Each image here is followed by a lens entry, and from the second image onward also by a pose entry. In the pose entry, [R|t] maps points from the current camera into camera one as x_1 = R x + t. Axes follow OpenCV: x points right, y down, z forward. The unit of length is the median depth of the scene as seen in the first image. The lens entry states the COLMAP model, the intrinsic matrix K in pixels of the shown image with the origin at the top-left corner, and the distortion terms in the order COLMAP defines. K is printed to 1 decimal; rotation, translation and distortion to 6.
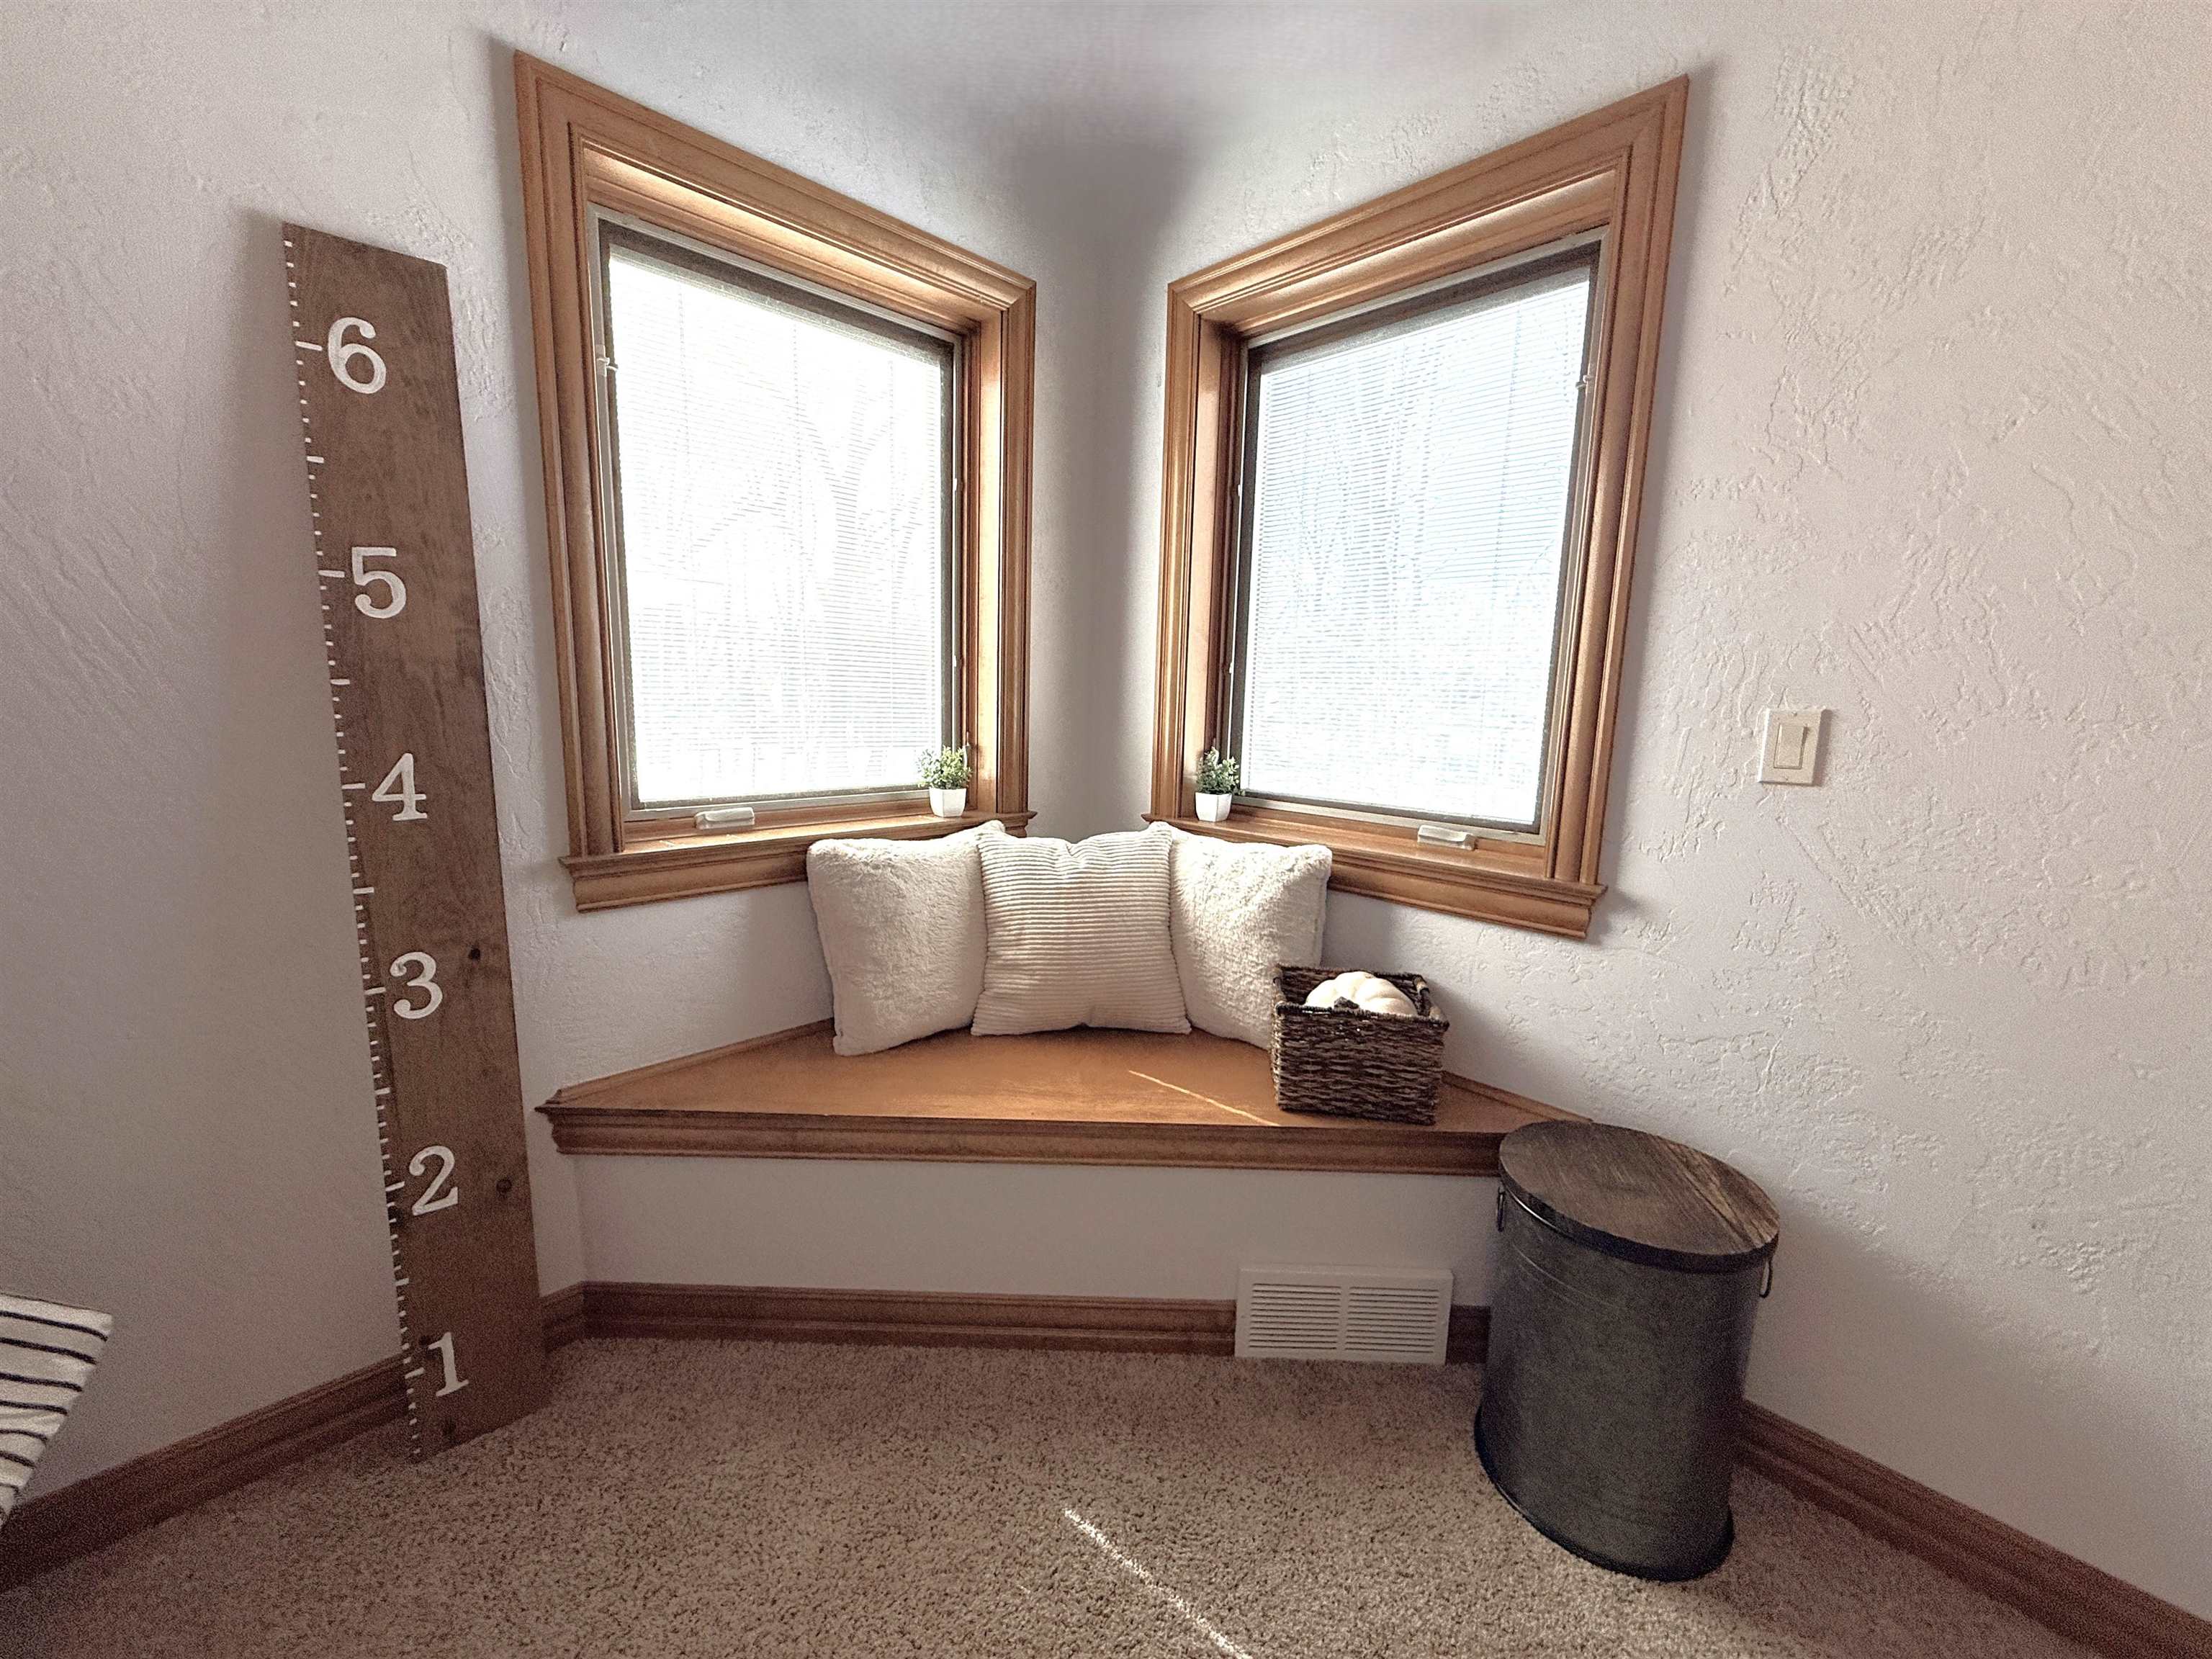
lens RADIAL K [[876.9, 0, 1100.7], [0, 876.9, 831.8], [0, 0, 1]] dist [-0.001183, 0.000211]
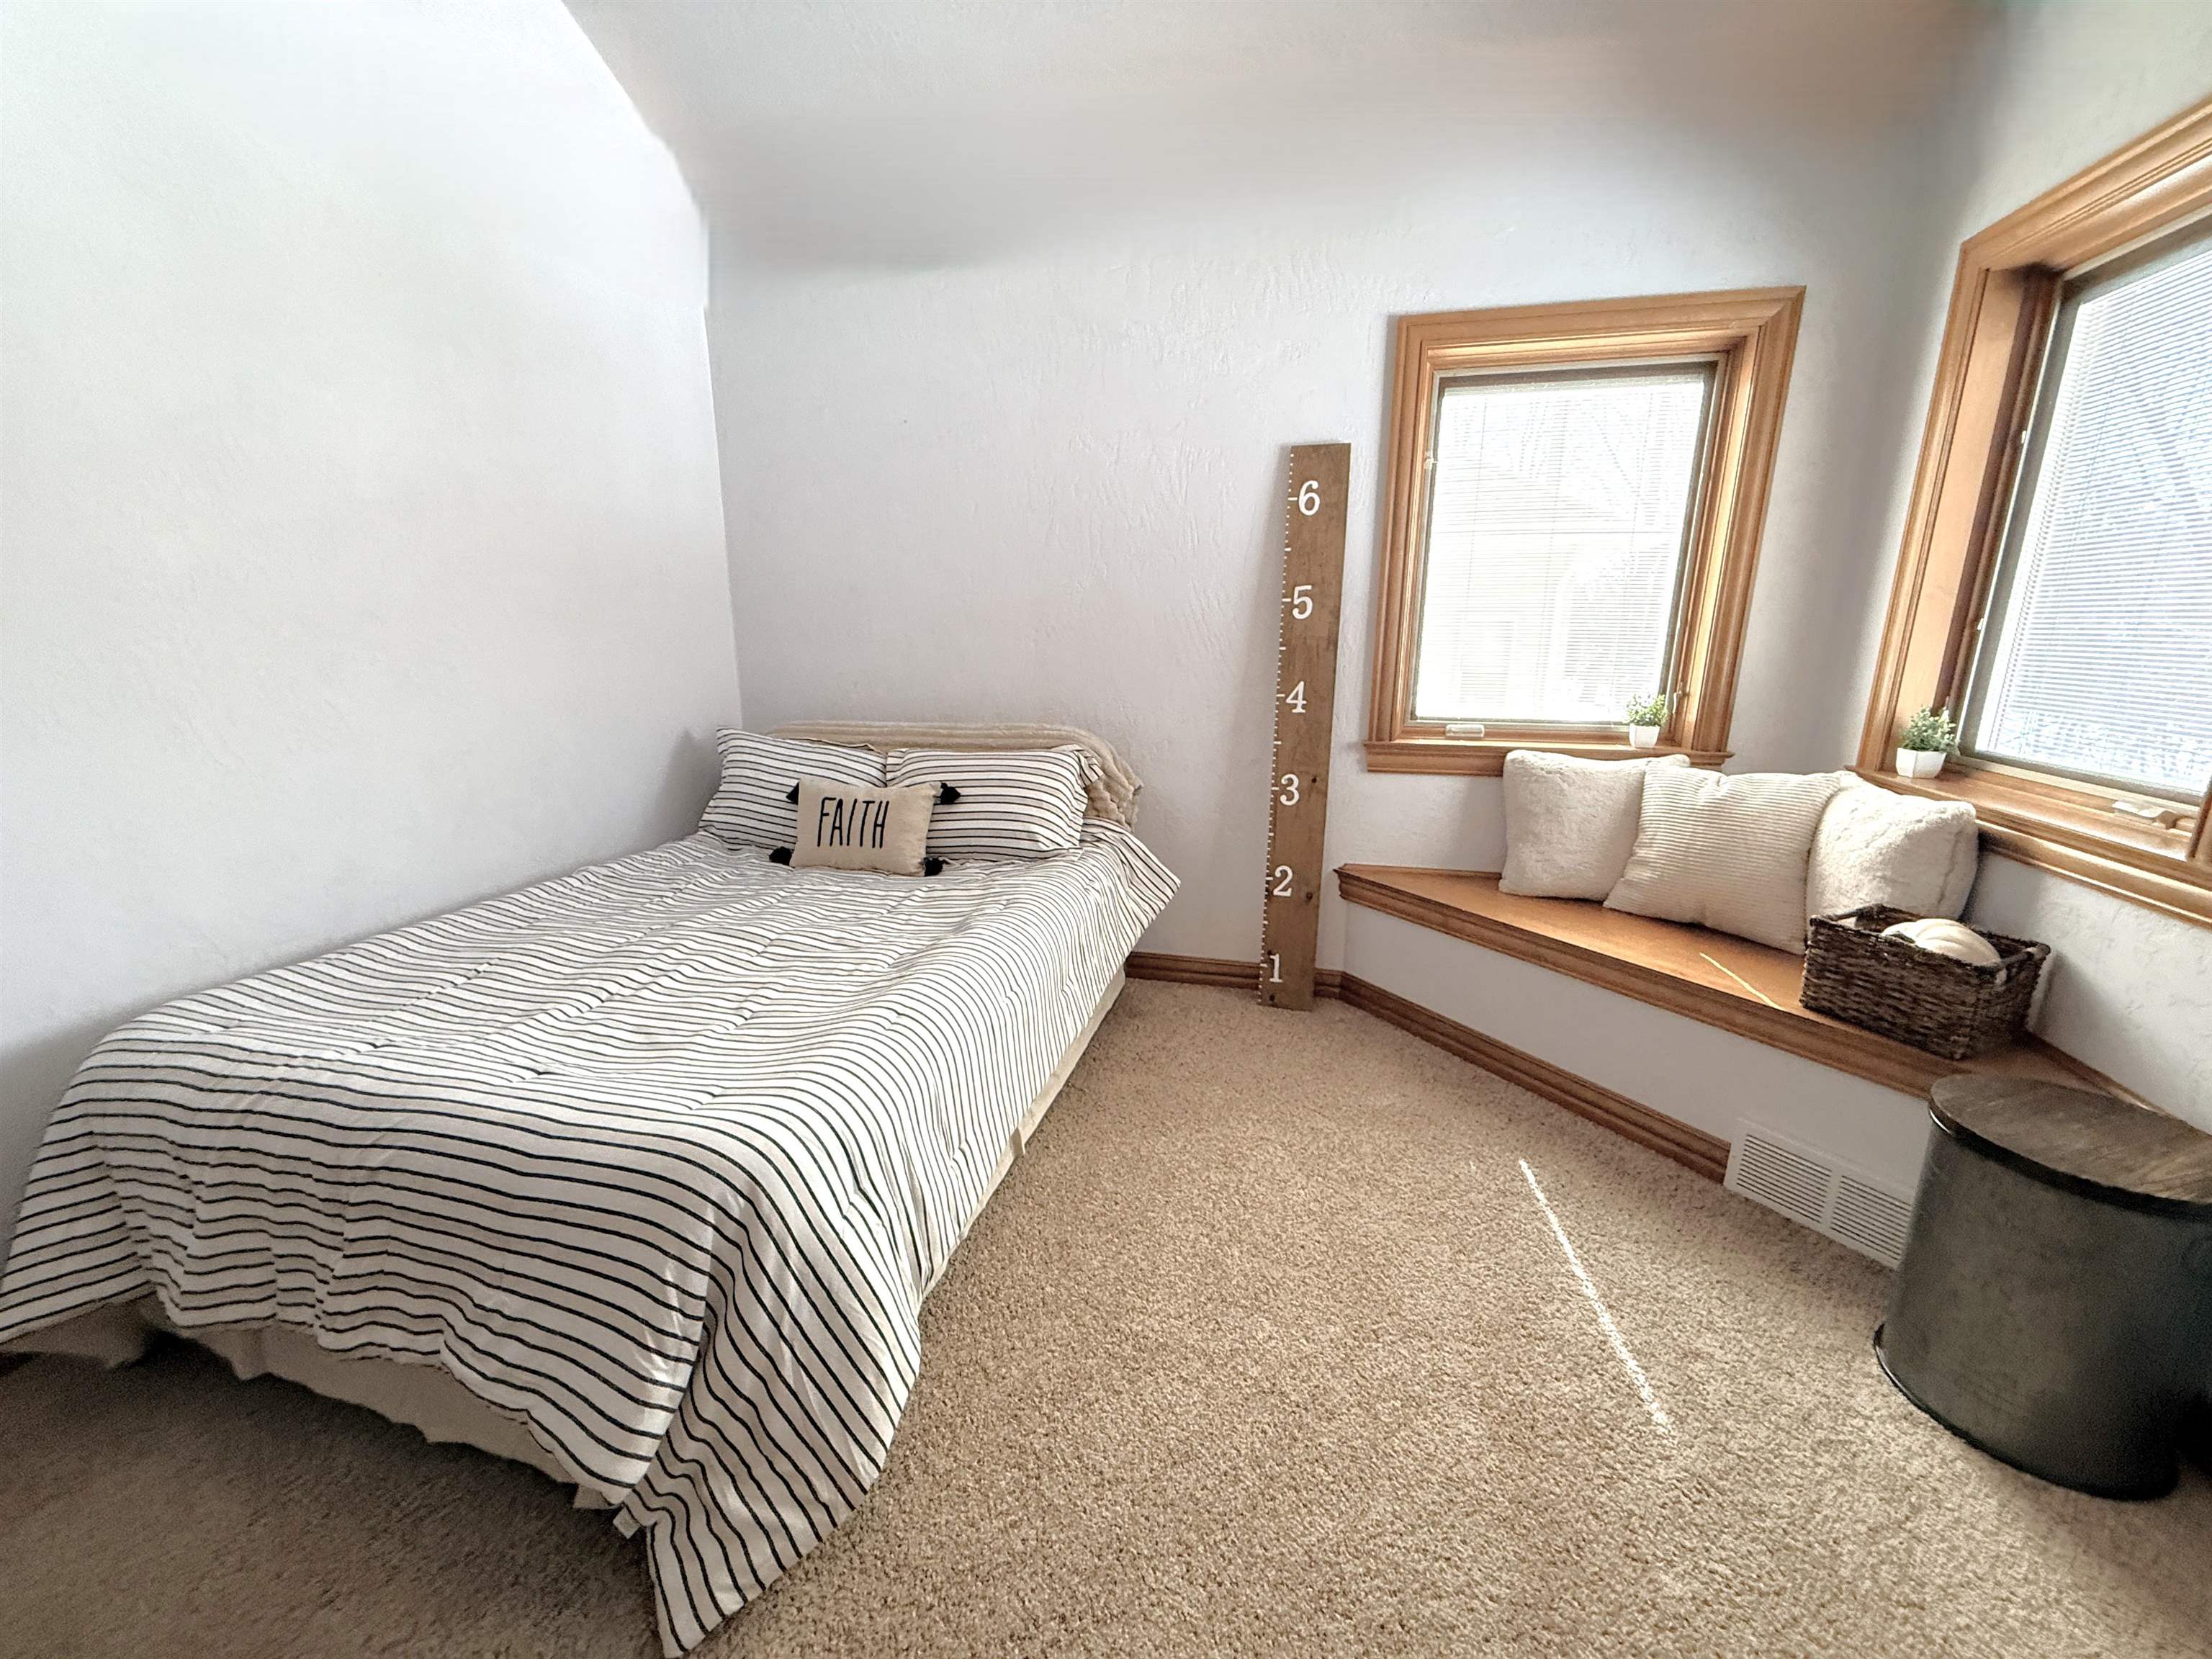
lens RADIAL K [[876.9, 0, 1099.2], [0, 876.9, 834.3], [0, 0, 1]] dist [-0.001183, 0.000211]
pose [[0.522724, 0.176184, -0.834098, 0.655040], [-0.122777, 0.983770, 0.130855, 0.047893], [0.843614, 0.034007, 0.535871, -0.454261]]
